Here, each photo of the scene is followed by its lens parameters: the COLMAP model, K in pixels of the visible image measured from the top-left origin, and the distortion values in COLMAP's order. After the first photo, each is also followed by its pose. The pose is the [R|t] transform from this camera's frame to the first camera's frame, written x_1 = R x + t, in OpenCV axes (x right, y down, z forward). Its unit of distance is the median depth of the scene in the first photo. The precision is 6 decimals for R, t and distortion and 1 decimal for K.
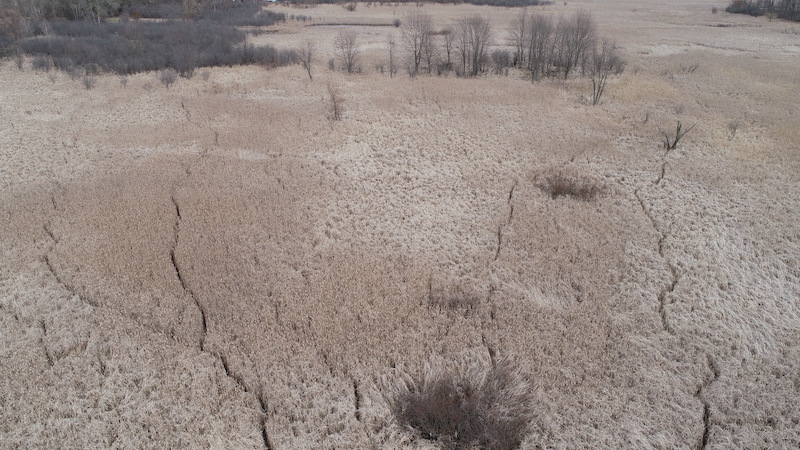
lens RADIAL K [[536.8, 0, 401.1], [0, 536.8, 225.0], [0, 0, 1]] dist [-0.004277, 0.002024]
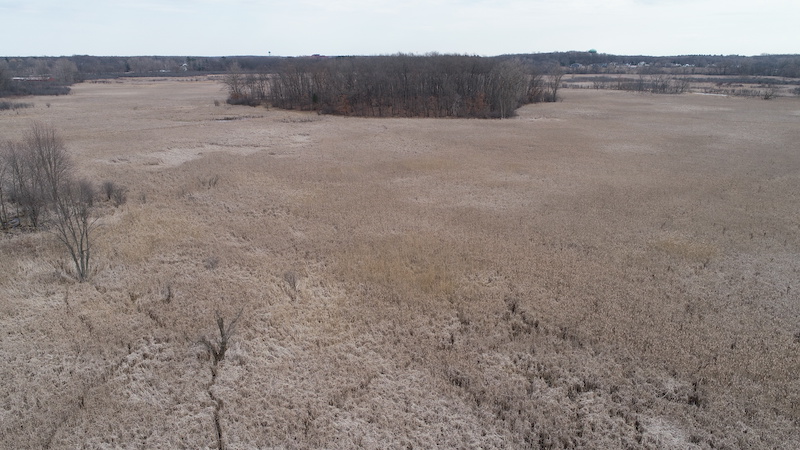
lens RADIAL K [[536.8, 0, 401.4], [0, 536.8, 226.4], [0, 0, 1]] dist [-0.004277, 0.002024]
pose [[0.681186, -0.215754, 0.699597, 0.518020], [0.318447, 0.947774, -0.017776, -0.415146], [-0.659225, 0.234894, 0.714316, 0.825837]]
